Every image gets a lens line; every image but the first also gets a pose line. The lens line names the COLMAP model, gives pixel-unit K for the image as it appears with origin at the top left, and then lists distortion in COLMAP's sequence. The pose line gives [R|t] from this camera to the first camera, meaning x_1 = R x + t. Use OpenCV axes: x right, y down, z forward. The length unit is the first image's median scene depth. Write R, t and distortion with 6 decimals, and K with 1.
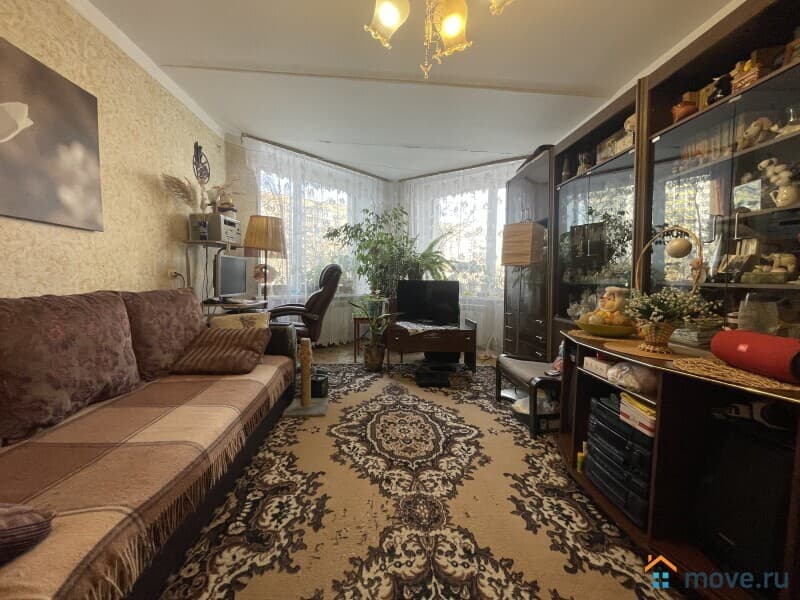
lens RADIAL K [[322.5, 0, 402.9], [0, 322.5, 300.8], [0, 0, 1]] dist [-0.001072, -0.000346]
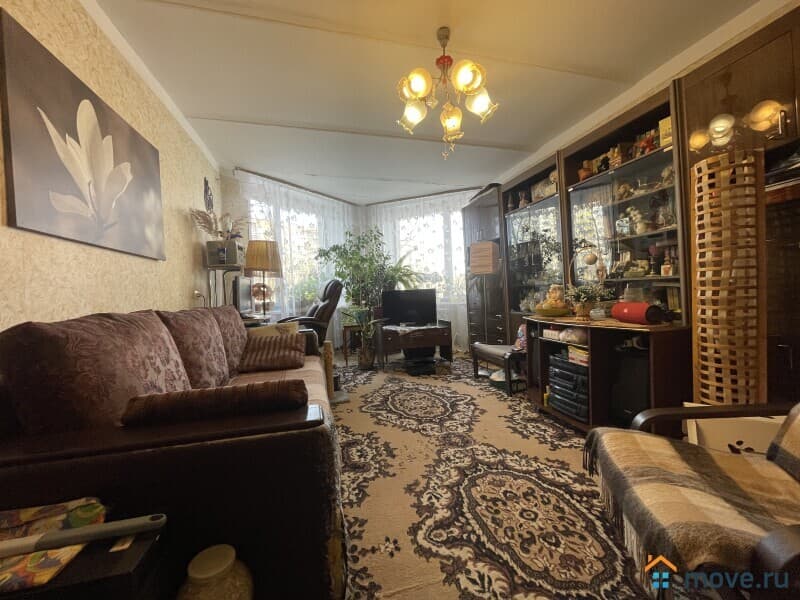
lens RADIAL K [[322.5, 0, 402.9], [0, 322.5, 300.8], [0, 0, 1]] dist [-0.001072, -0.000346]
pose [[0.980177, -0.059258, 0.189053, -0.332431], [0.066993, 0.997147, -0.034784, 0.036251], [-0.186453, 0.046760, 0.981351, -0.350981]]
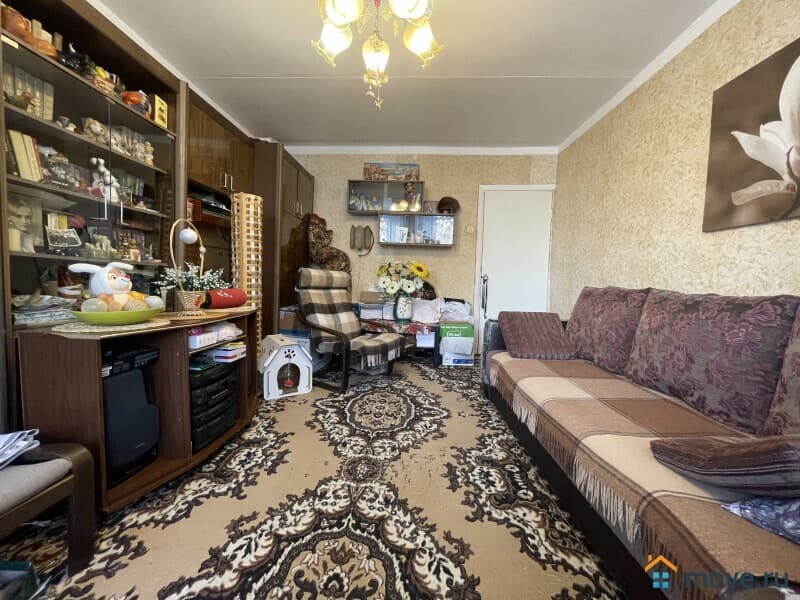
lens RADIAL K [[322.5, 0, 402.9], [0, 322.5, 300.8], [0, 0, 1]] dist [-0.001072, -0.000346]
pose [[-0.993026, -0.049130, 0.107168, -0.137808], [-0.034935, 0.990829, 0.130527, -0.072504], [-0.112598, 0.125873, -0.985636, 1.593224]]
